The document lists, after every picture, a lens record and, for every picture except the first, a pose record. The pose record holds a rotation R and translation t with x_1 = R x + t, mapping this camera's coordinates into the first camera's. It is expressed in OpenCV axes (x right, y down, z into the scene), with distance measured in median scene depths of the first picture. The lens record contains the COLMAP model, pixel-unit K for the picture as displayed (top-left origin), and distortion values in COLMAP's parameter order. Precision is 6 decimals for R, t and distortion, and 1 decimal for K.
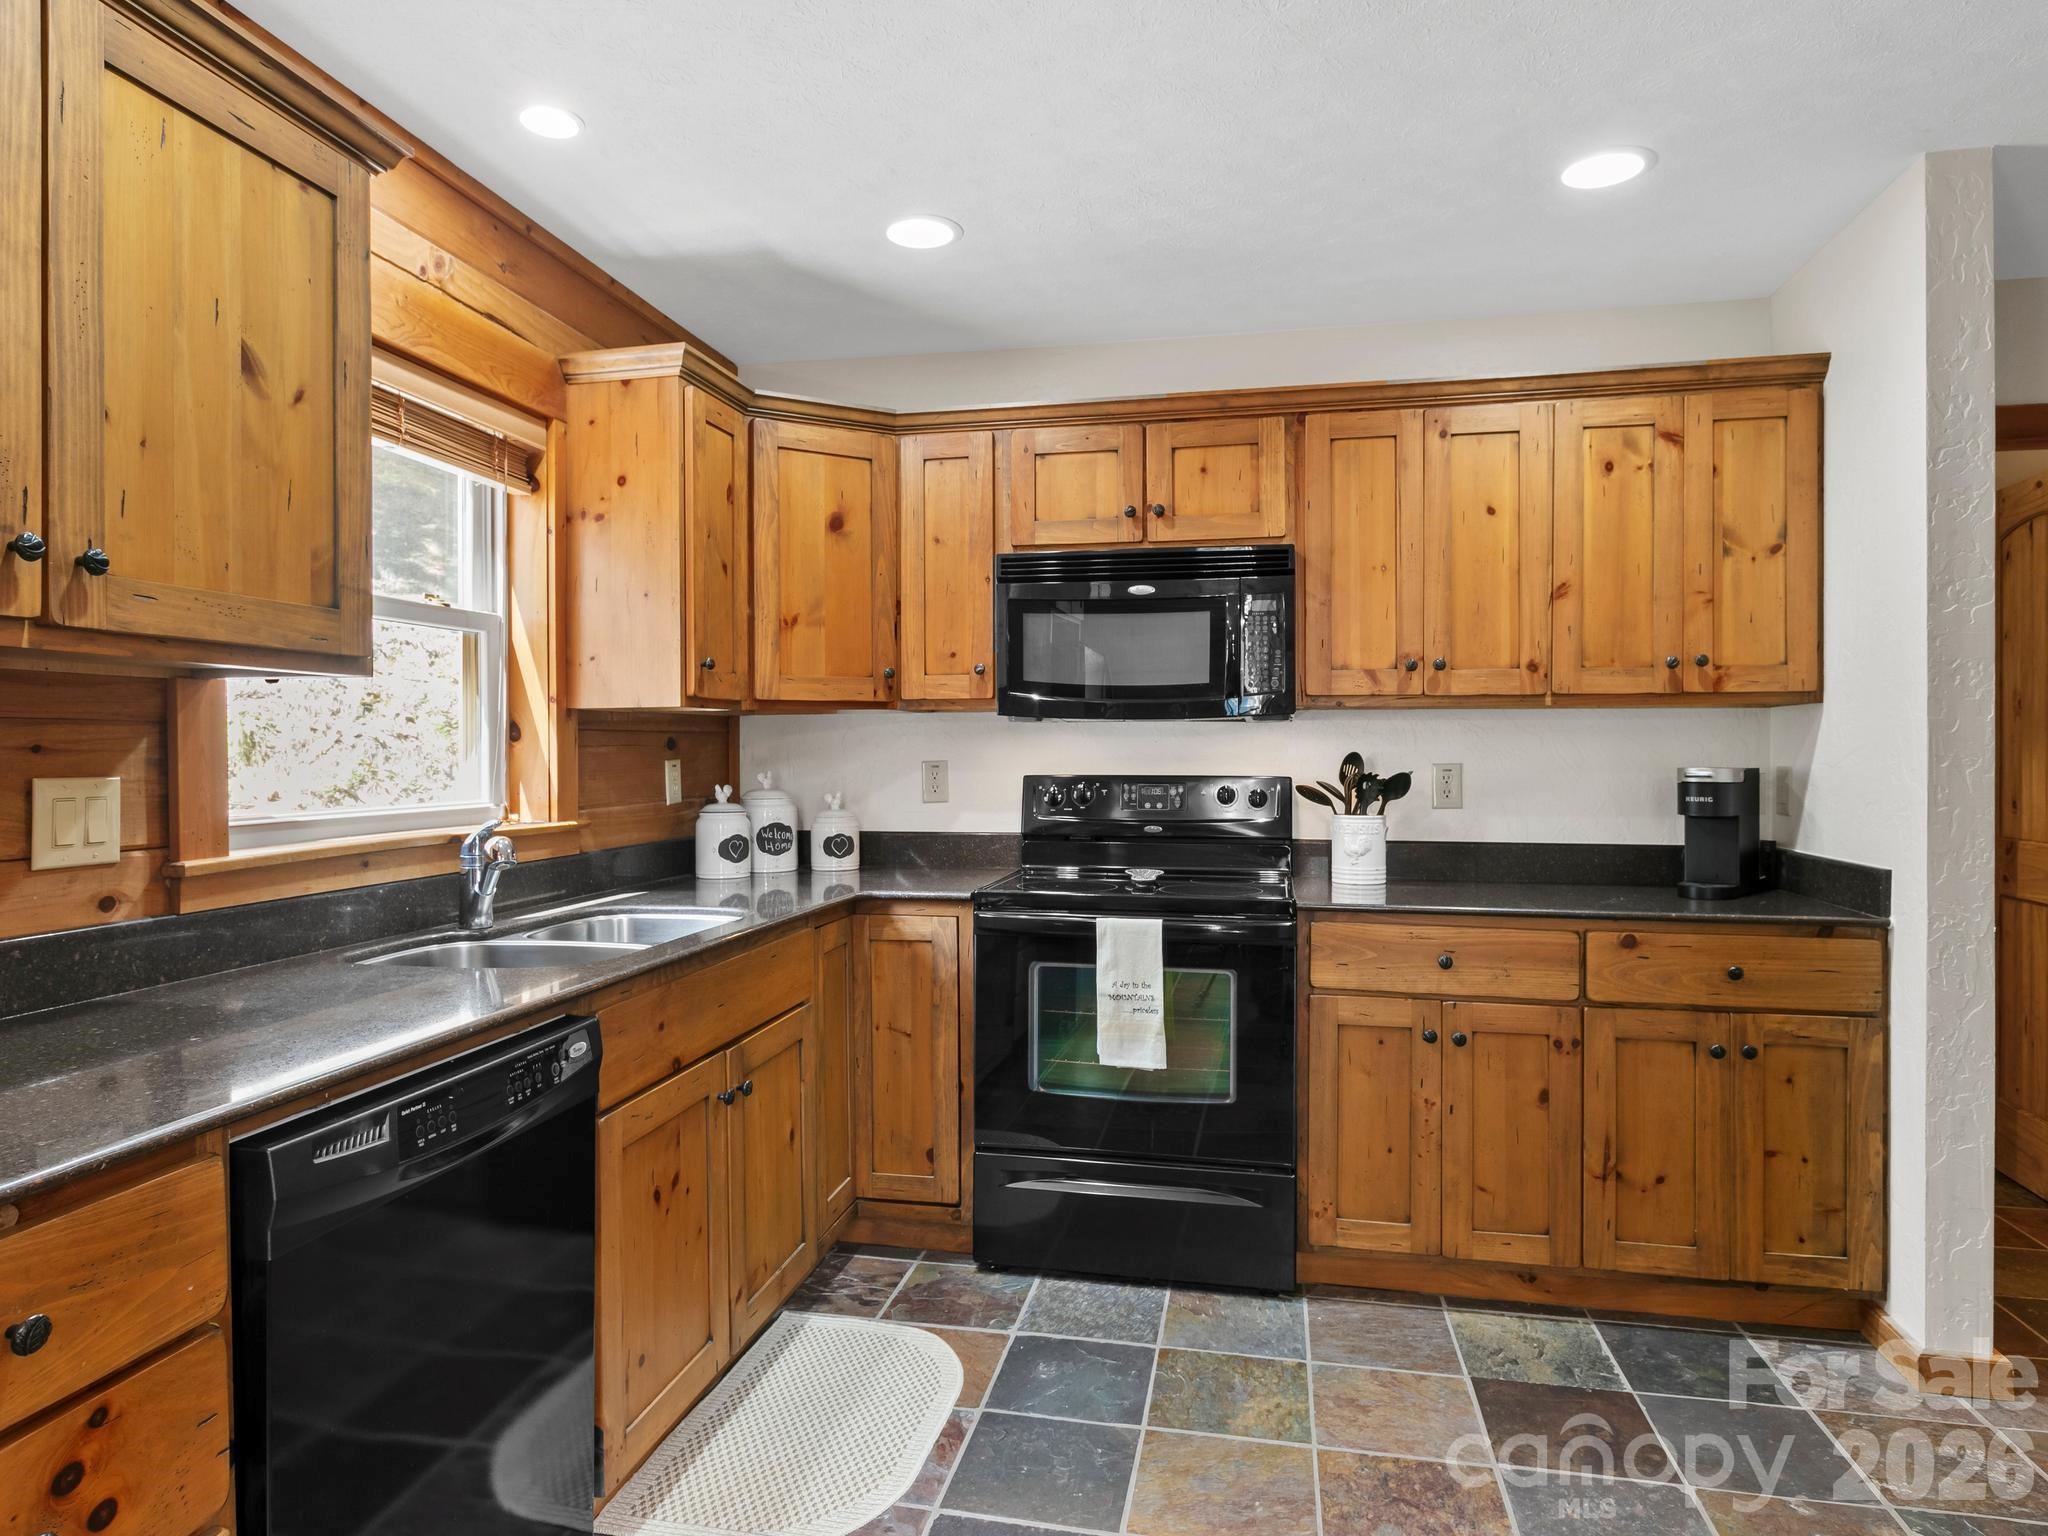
lens RADIAL K [[1204.9, 0, 1024.0], [0, 1204.9, 768.0], [0, 0, 1]] dist [-0.015179, 0.000129]
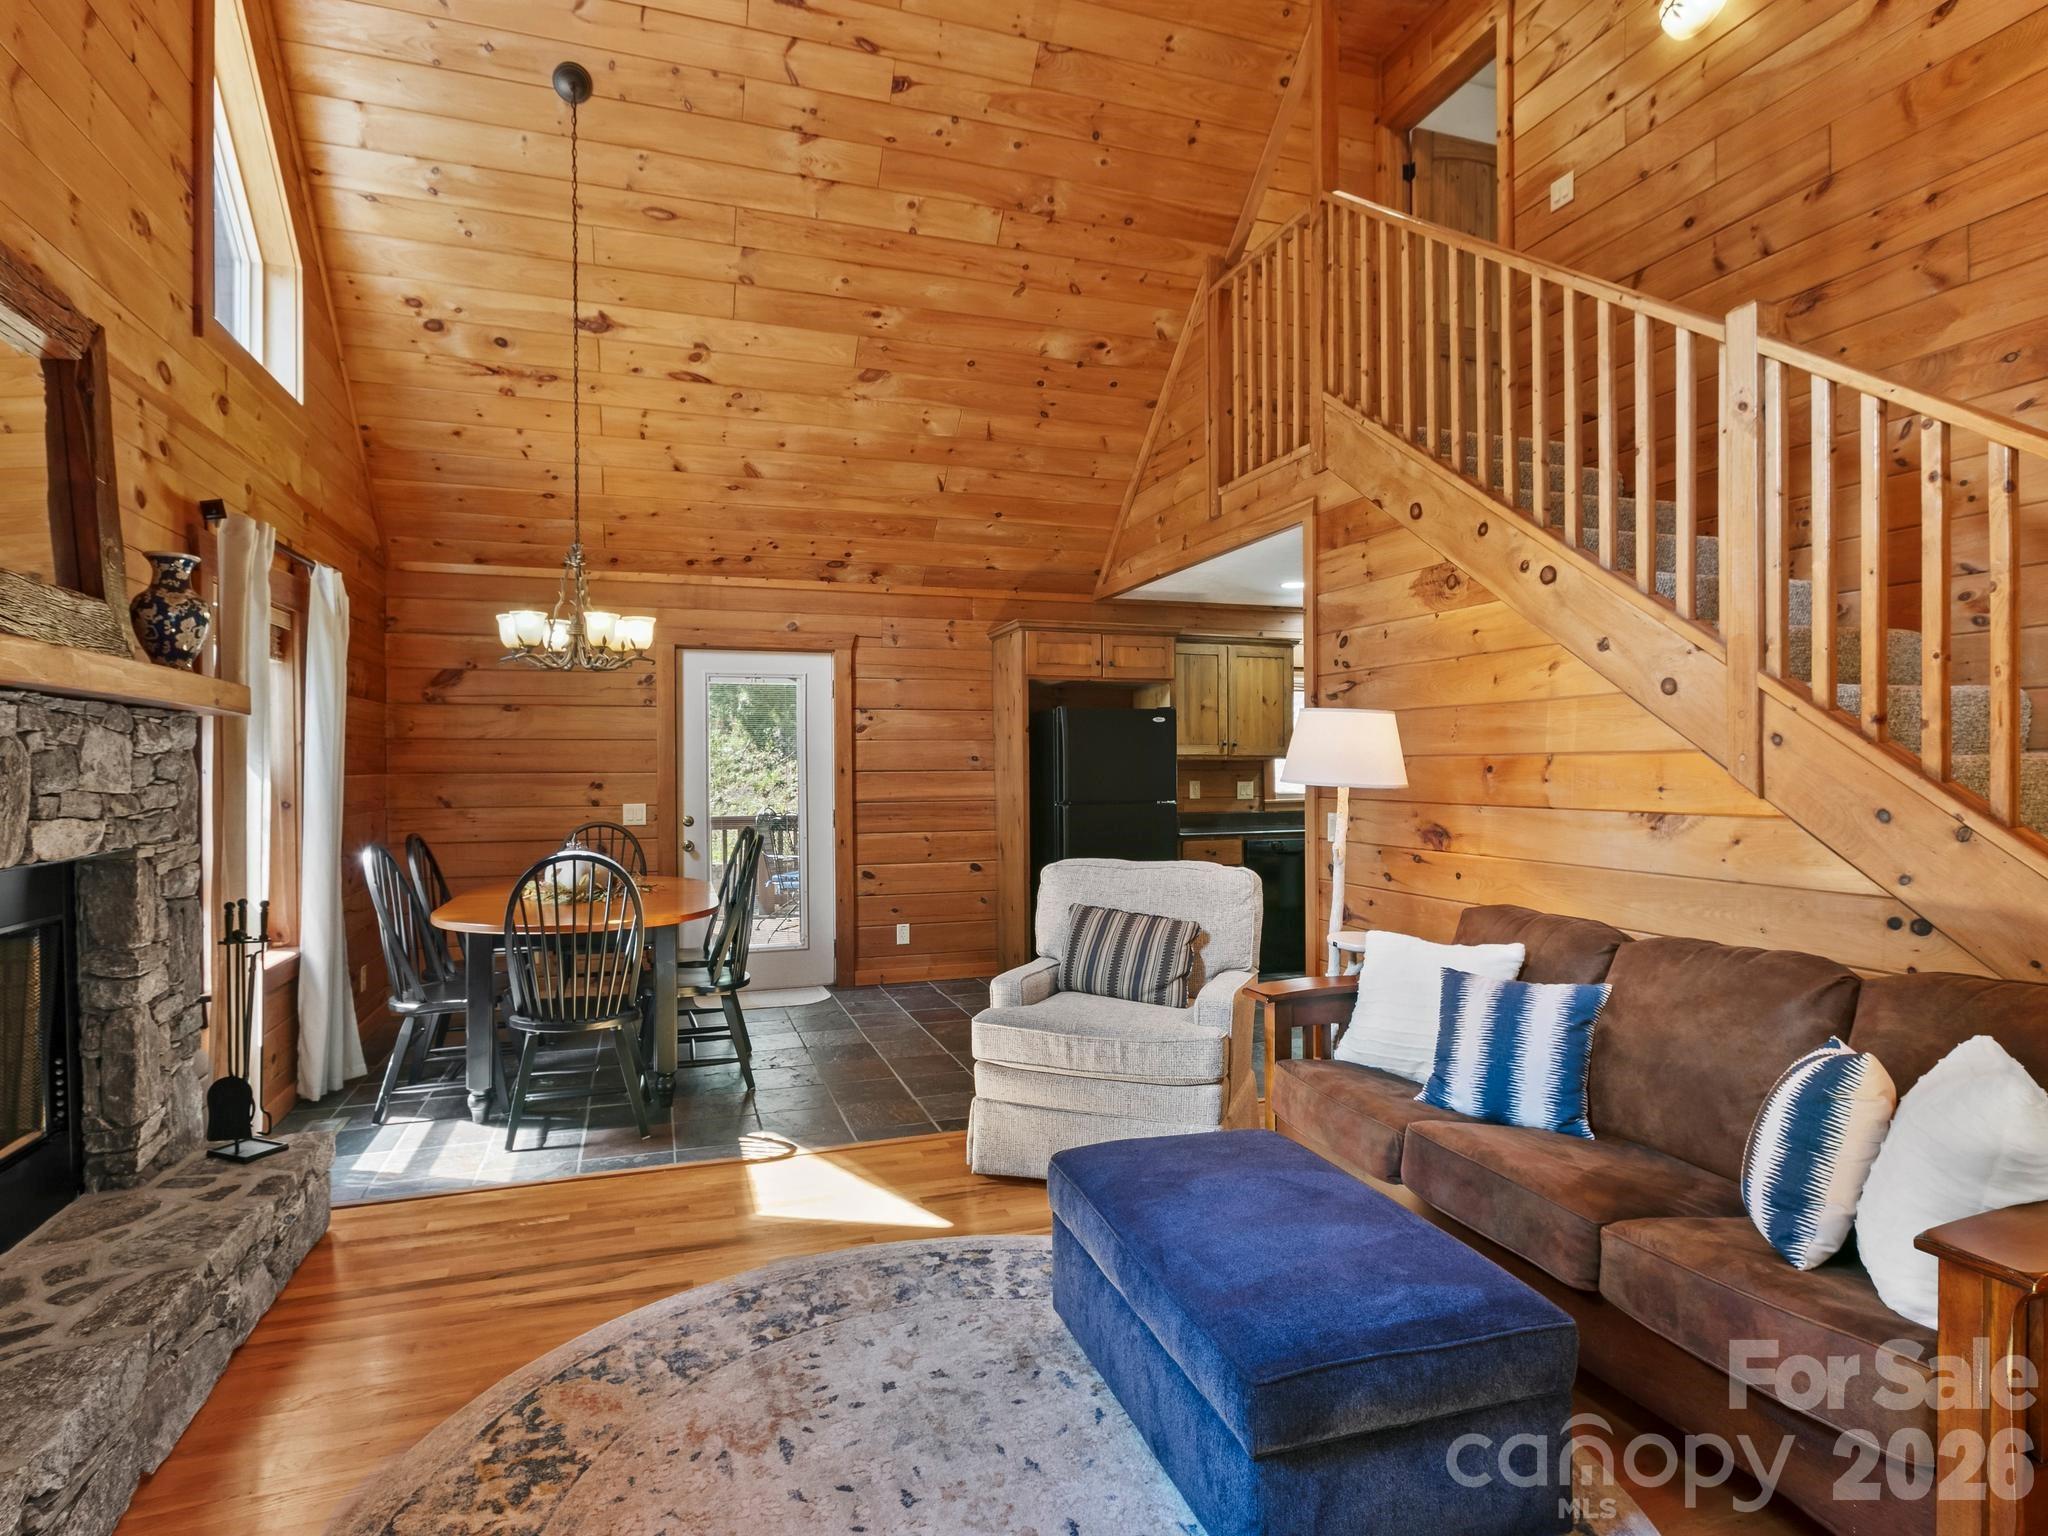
lens RADIAL K [[1097.5, 0, 1024.0], [0, 1097.5, 768.0], [0, 0, 1]] dist [-0.003441, 0.001144]
pose [[0.501357, -0.000536, -0.865240, 1.623469], [-0.010431, 0.999923, -0.006664, -0.004778], [0.865178, 0.012366, 0.501313, -1.251181]]
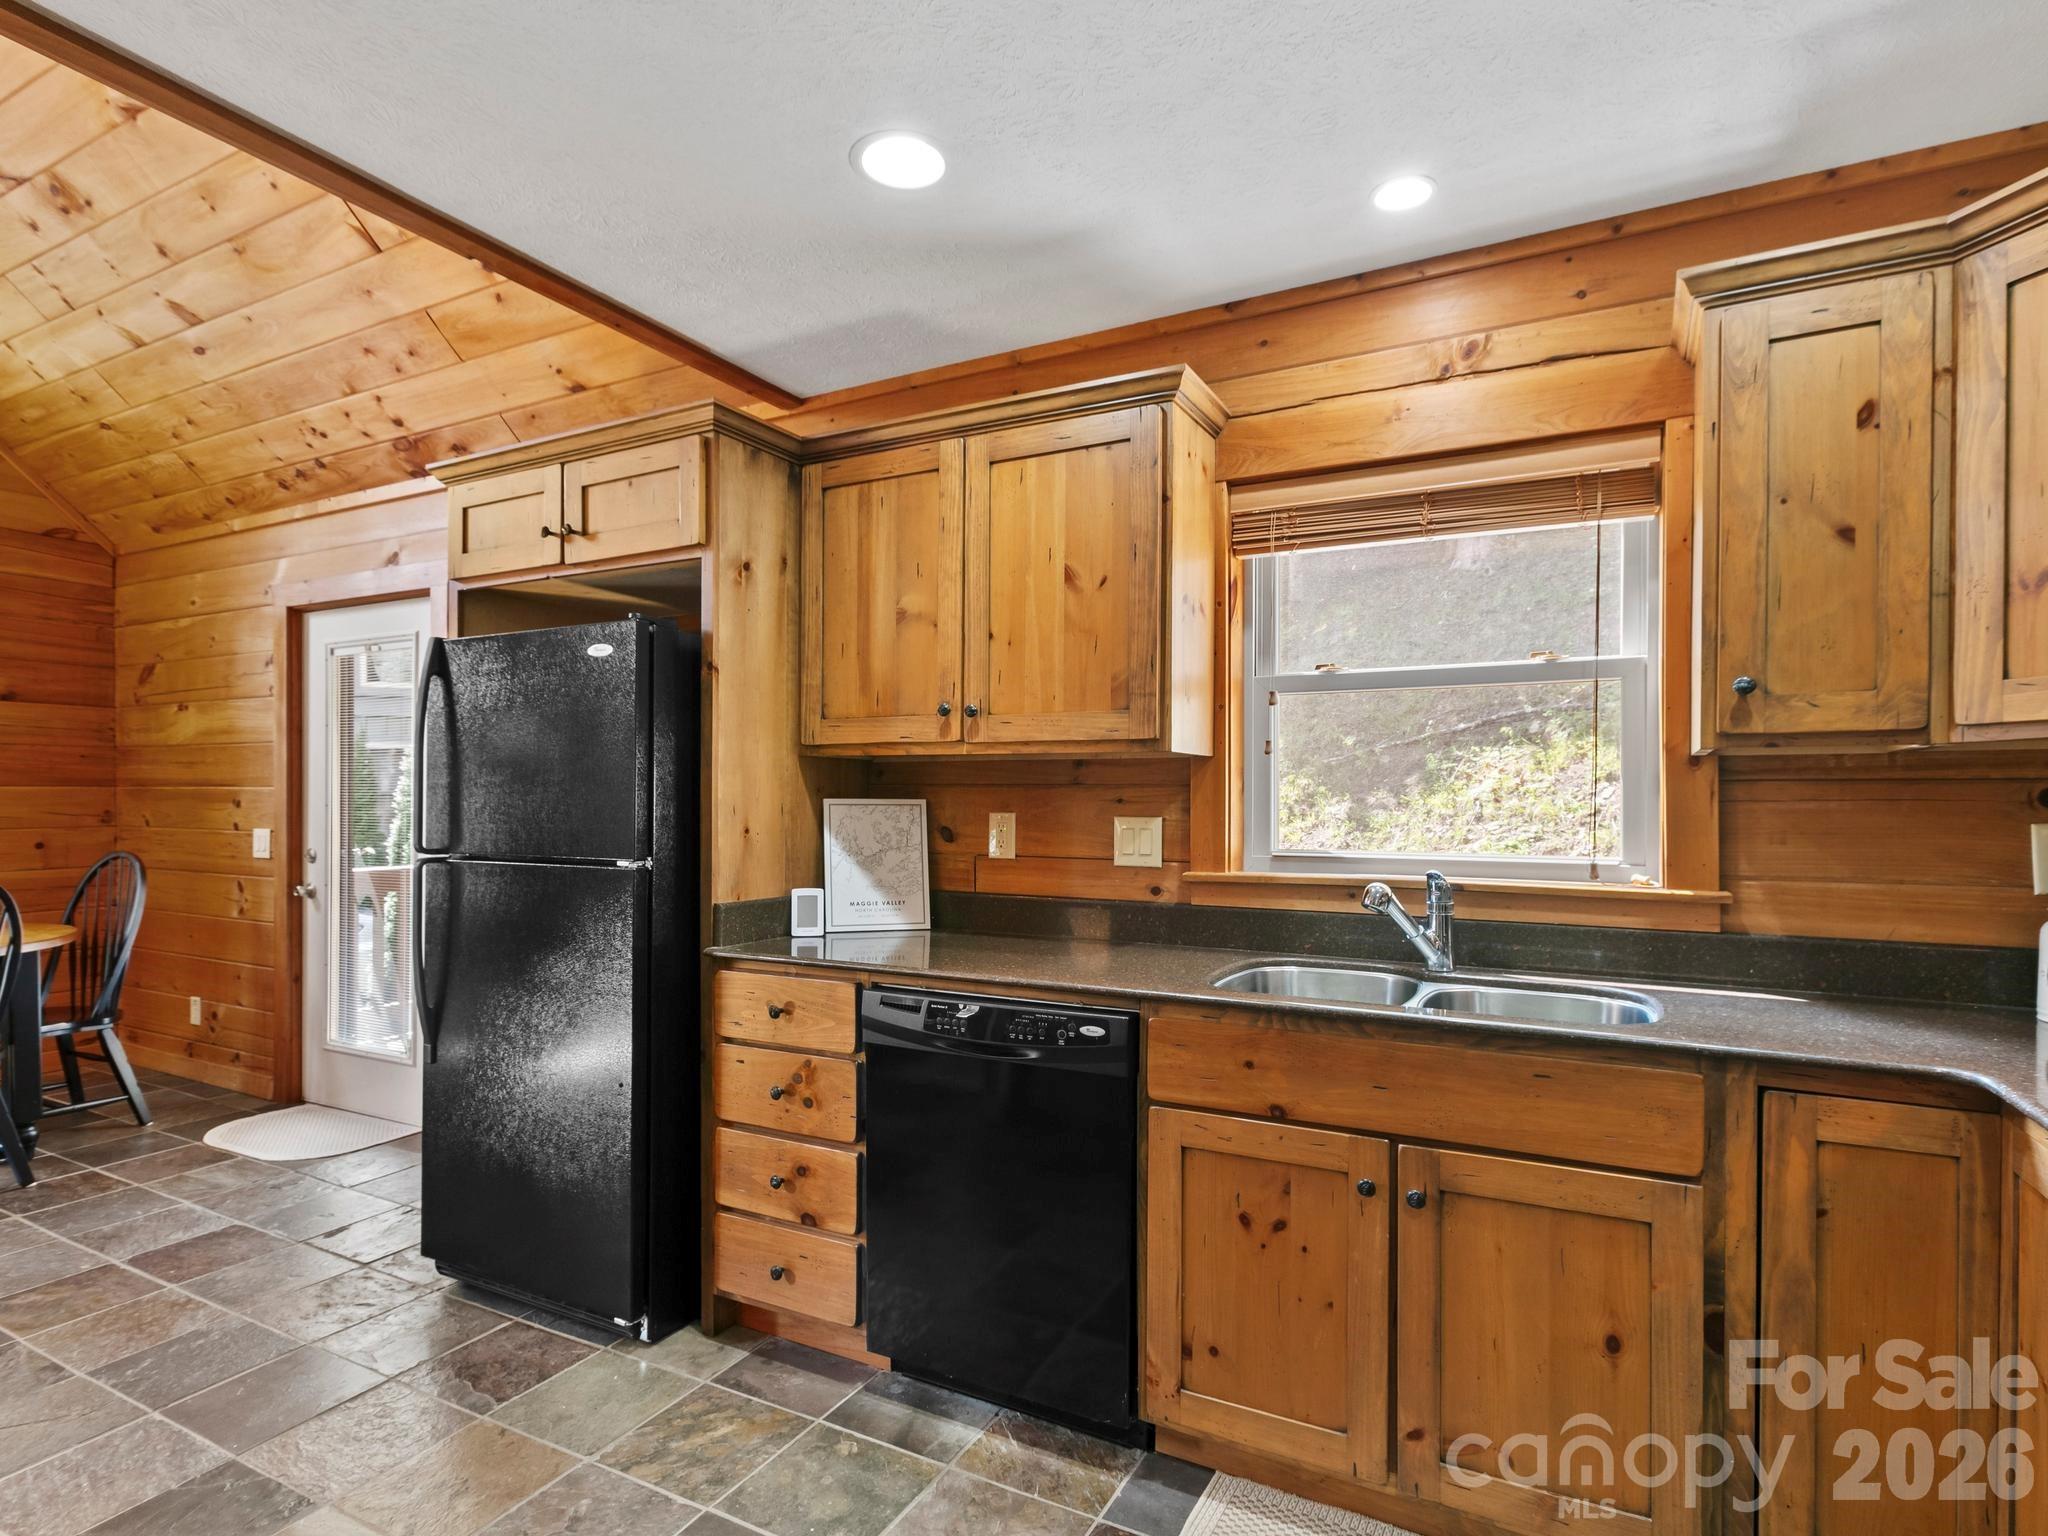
lens RADIAL K [[1076.6, 0, 1013.1], [0, 1076.6, 808.8], [0, 0, 1]] dist [0.002105, 0.000822]
pose [[-0.288980, 0.010110, -0.957282, 0.485557], [-0.018696, 0.999694, 0.016202, -0.016206], [0.957153, 0.022579, -0.288702, 0.780642]]
